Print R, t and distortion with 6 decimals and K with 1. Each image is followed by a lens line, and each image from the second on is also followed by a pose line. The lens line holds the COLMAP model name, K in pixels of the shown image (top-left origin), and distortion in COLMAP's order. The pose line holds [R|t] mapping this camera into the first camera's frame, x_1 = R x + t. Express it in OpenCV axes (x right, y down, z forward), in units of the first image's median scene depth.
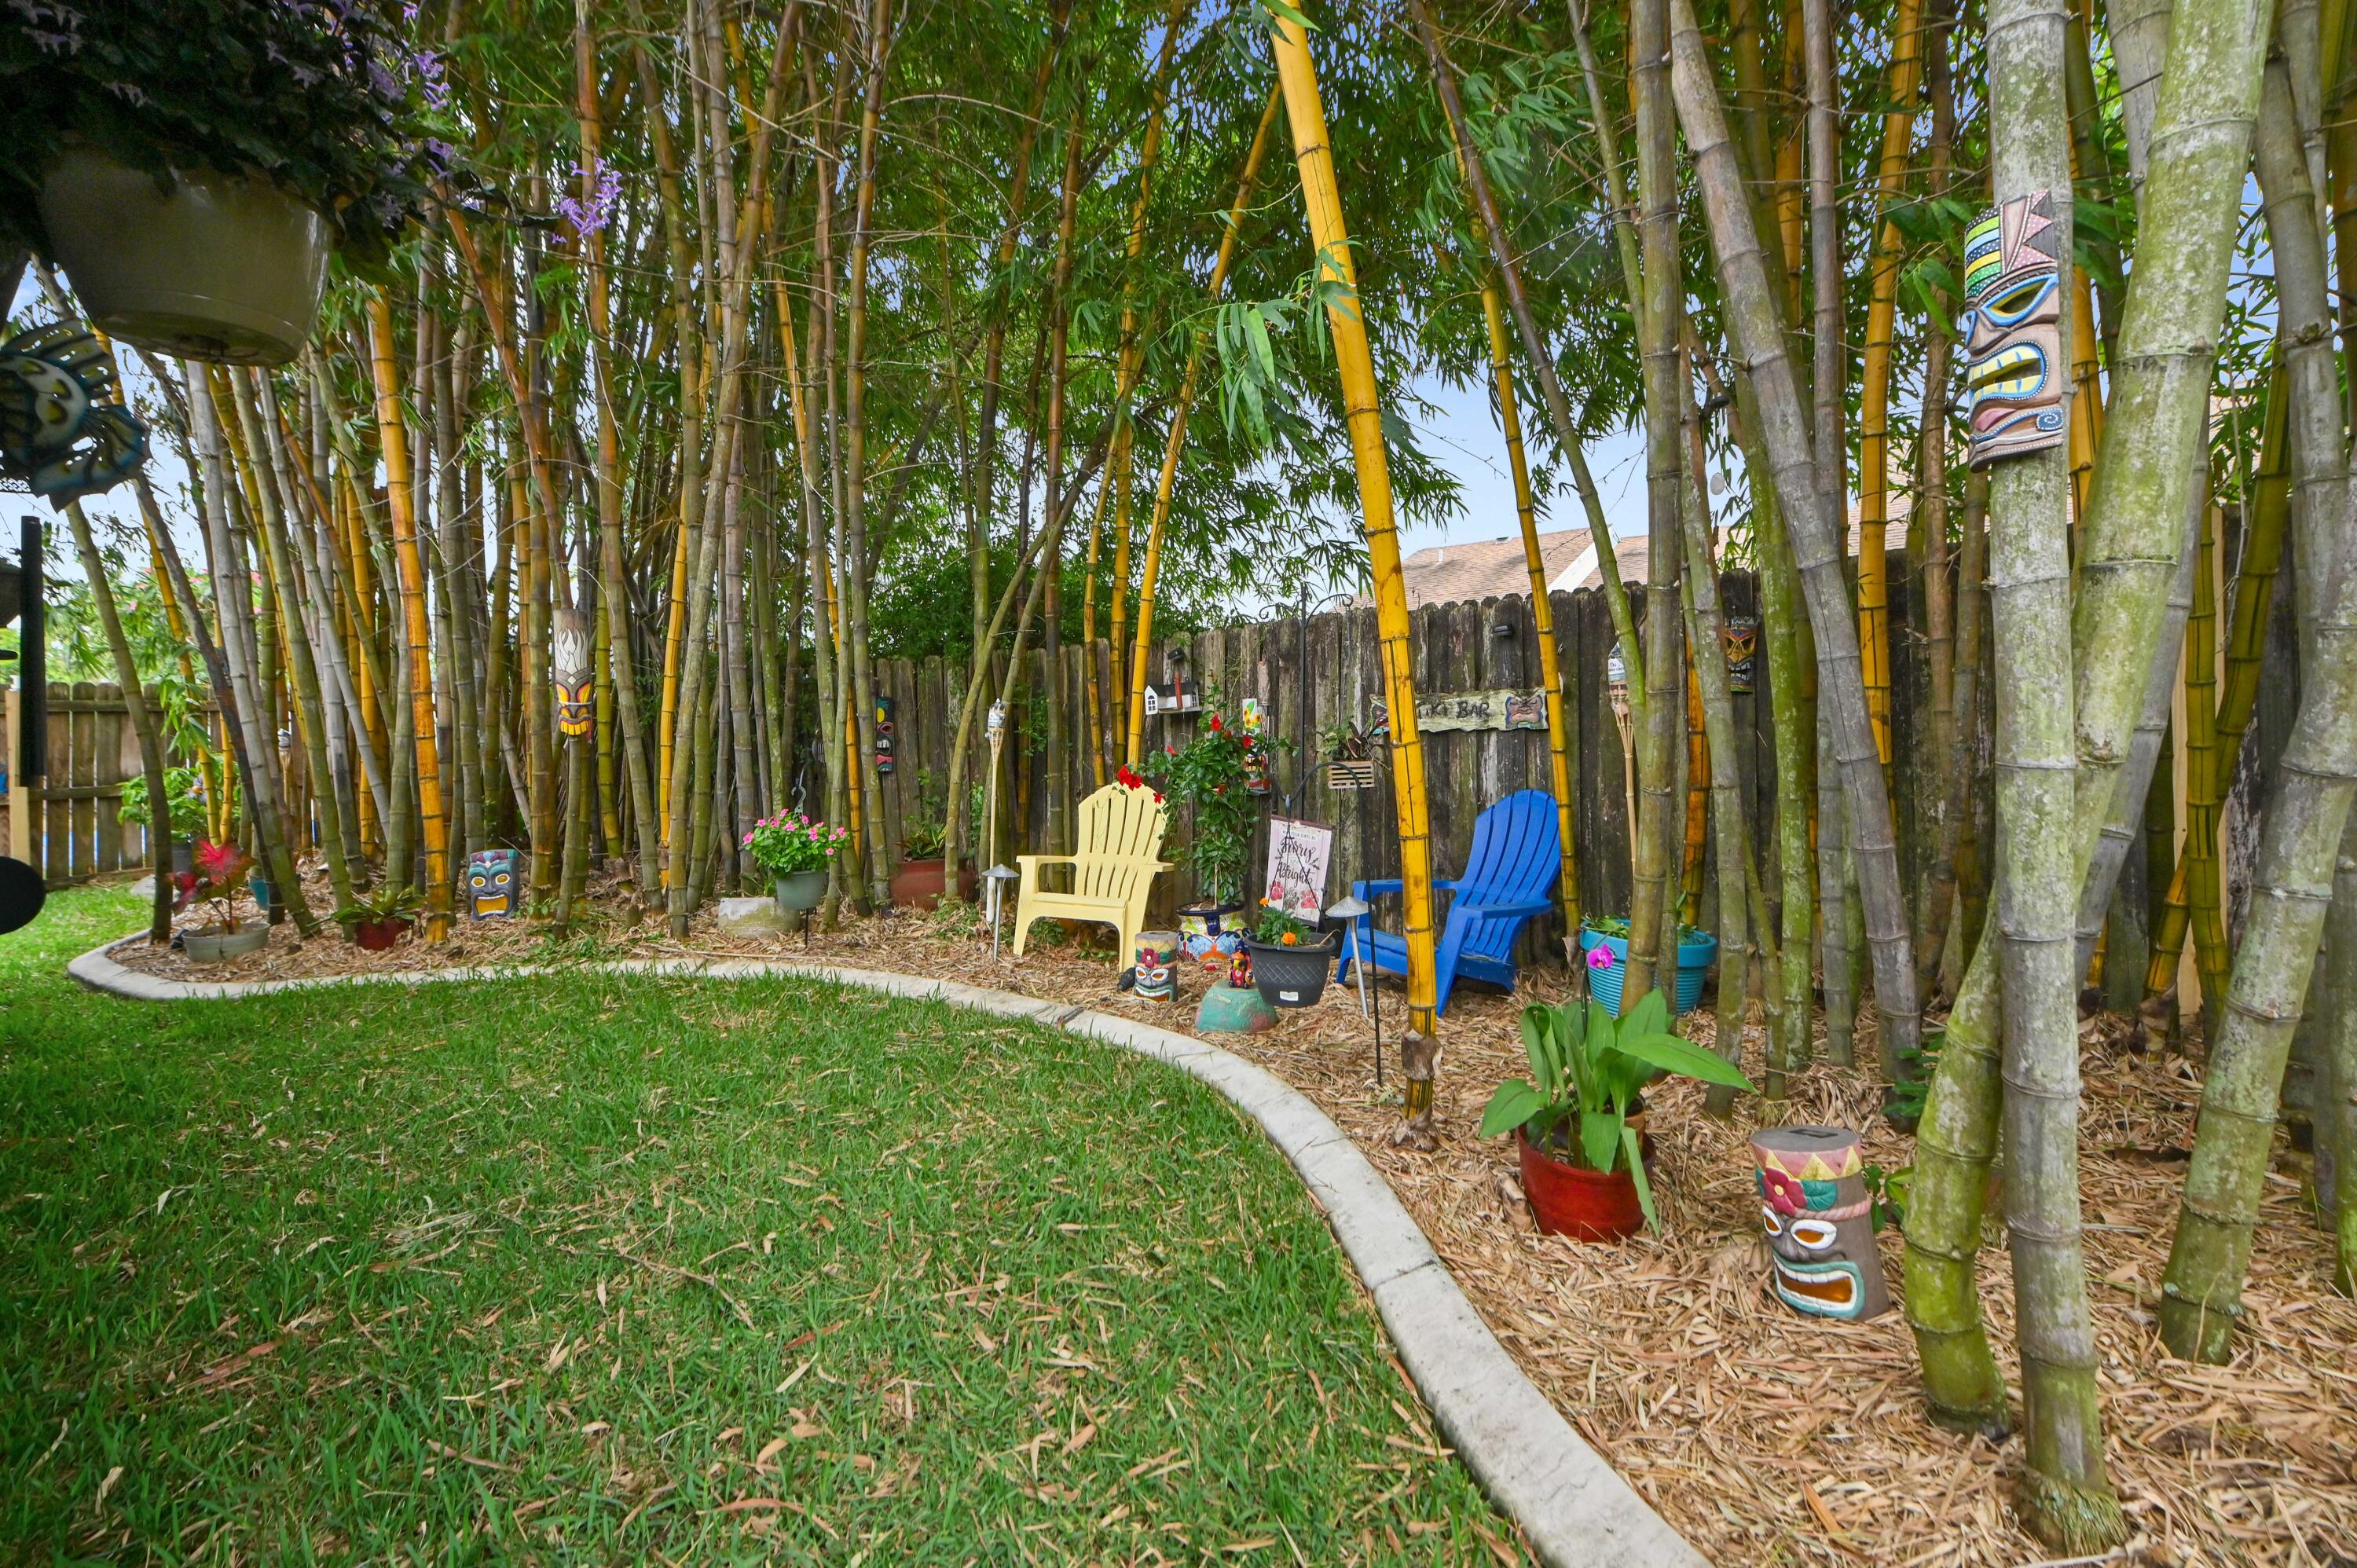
lens RADIAL K [[1006.5, 0, 1178.1], [0, 1006.5, 738.6], [0, 0, 1]] dist [-0.006591, -0.000263]
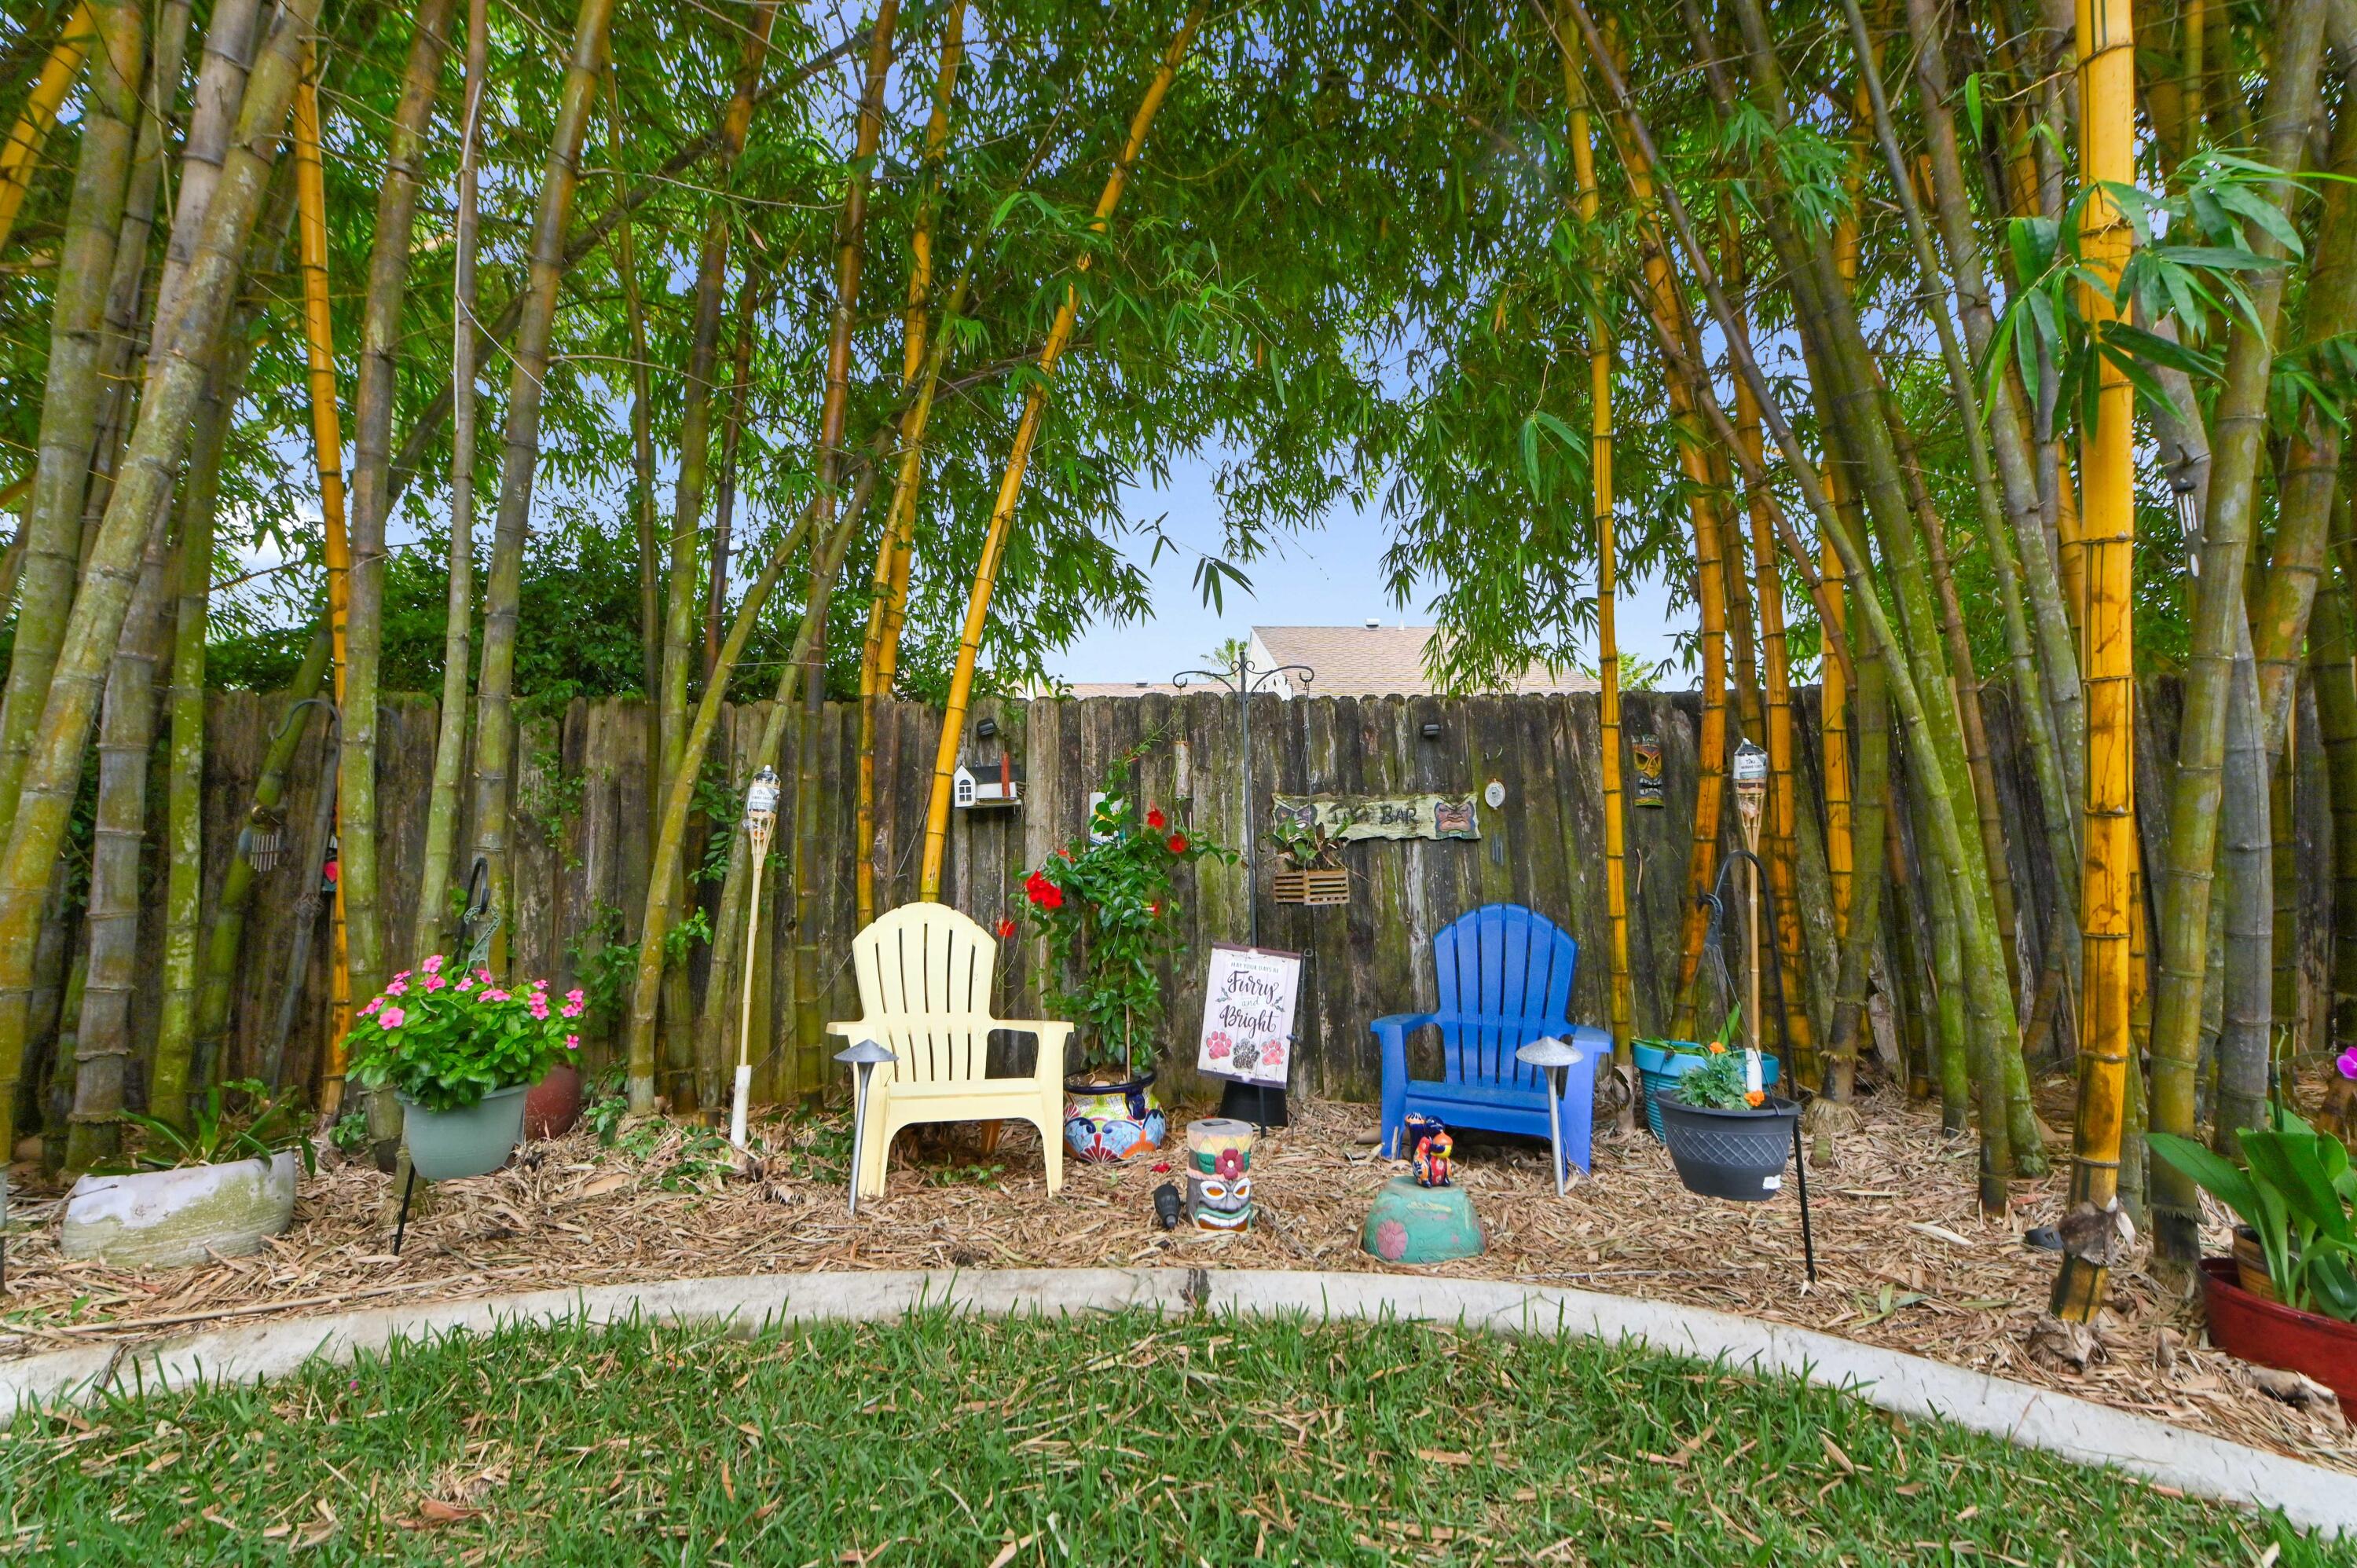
lens RADIAL K [[1003.2, 0, 1178.0], [0, 1003.2, 767.0], [0, 0, 1]] dist [-0.010046, -0.000090]
pose [[0.783629, 0.081903, 0.615806, -0.402223], [-0.011257, 0.992980, -0.117744, 0.034835], [-0.621127, 0.085336, 0.779050, 0.427253]]
